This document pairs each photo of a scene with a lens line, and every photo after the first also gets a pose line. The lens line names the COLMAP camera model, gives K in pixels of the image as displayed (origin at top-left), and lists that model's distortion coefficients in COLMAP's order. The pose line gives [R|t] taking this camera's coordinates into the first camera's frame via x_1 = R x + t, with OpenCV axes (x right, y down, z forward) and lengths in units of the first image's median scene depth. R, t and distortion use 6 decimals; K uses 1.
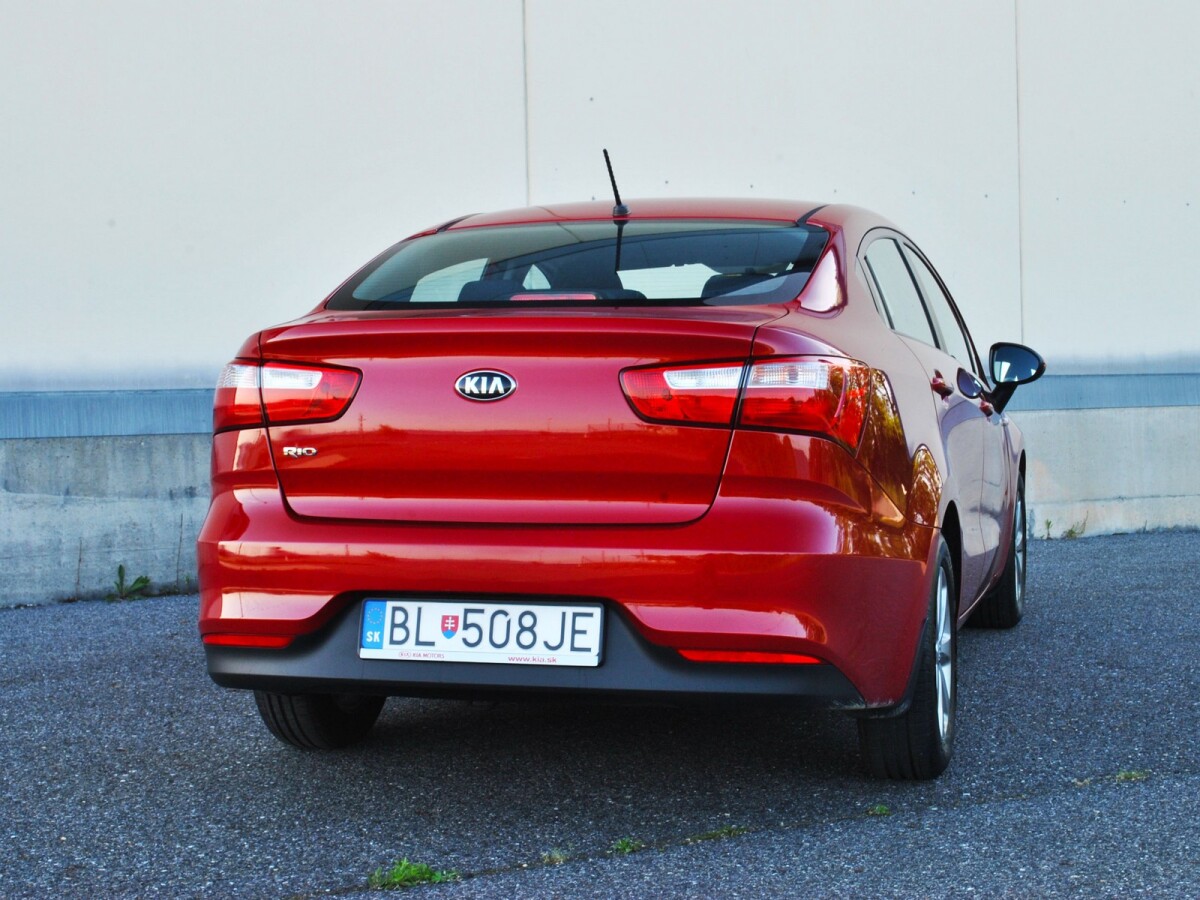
lens RADIAL K [[1840.2, 0, 600.0], [0, 1840.2, 450.0], [0, 0, 1]] dist [-0.006982, -0.009247]
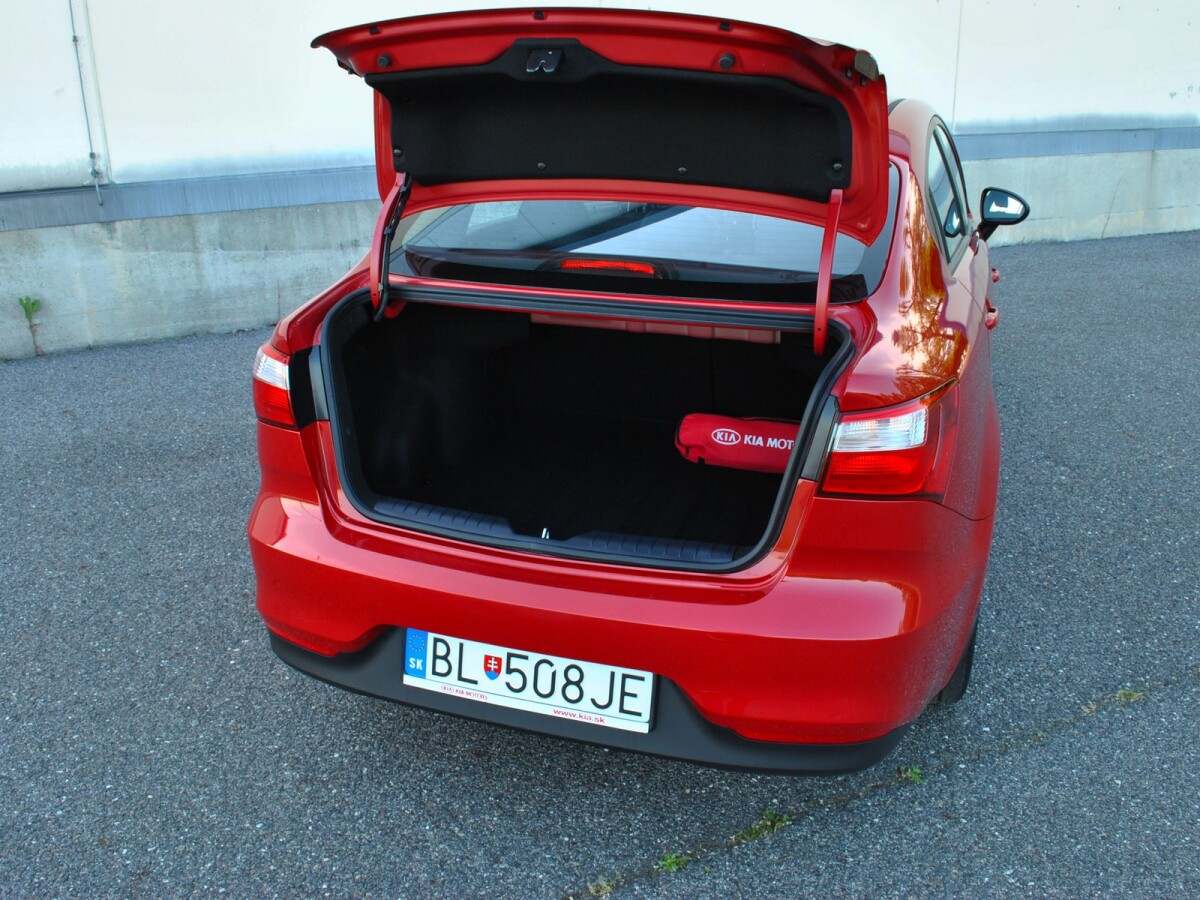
lens RADIAL K [[1013.9, 0, 589.8], [0, 1013.9, 421.0], [0, 0, 1]] dist [-0.080393, 0.017170]
pose [[0.998425, 0.019814, -0.052480, -0.006982], [-0.002873, 0.952375, 0.304917, -0.181226], [0.056022, -0.304286, 0.950932, 0.542066]]
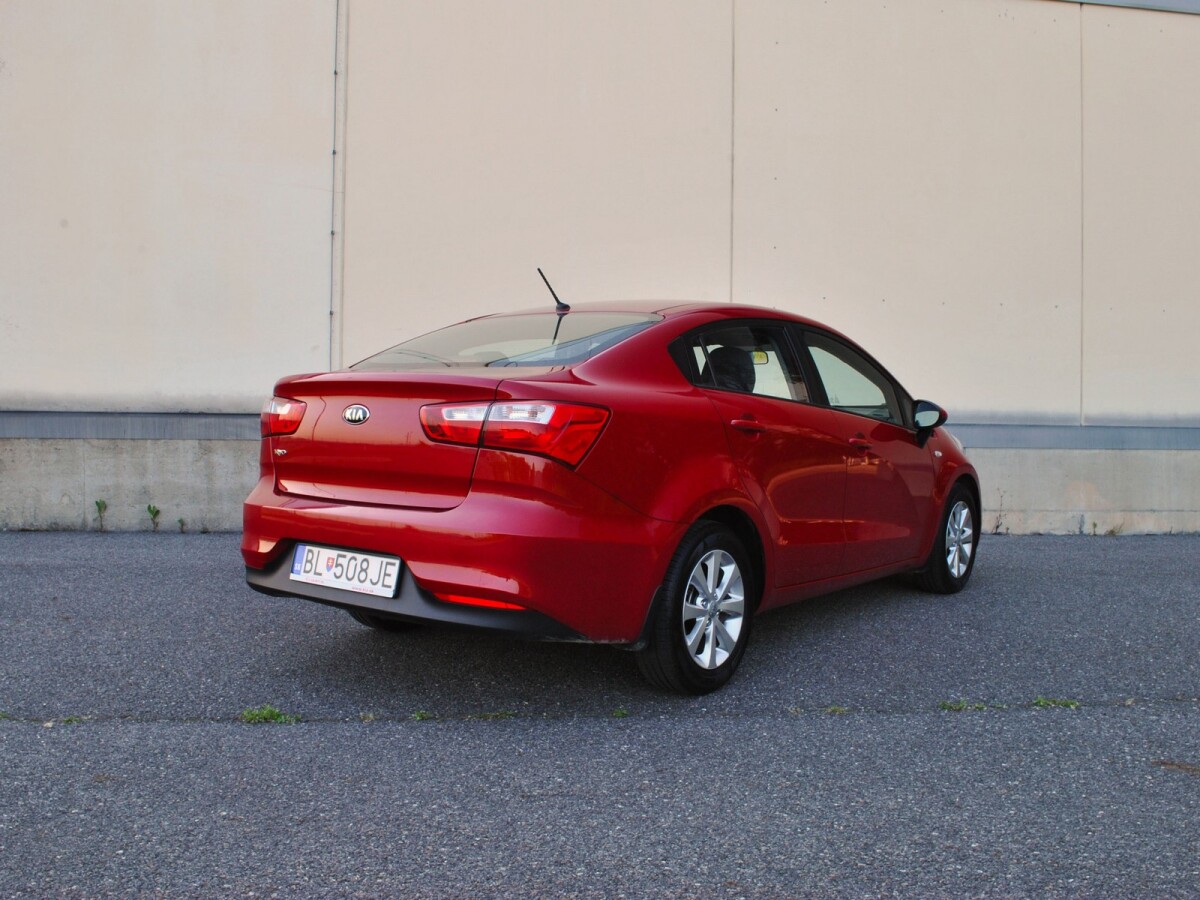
lens RADIAL K [[1029.9, 0, 600.0], [0, 1029.9, 450.0], [0, 0, 1]] dist [-0.086654, 0.011834]
pose [[0.933873, 0.039292, -0.355440, 0.444095], [-0.041654, 0.999132, 0.001007, -0.013886], [0.355171, 0.013865, 0.934699, 0.249115]]
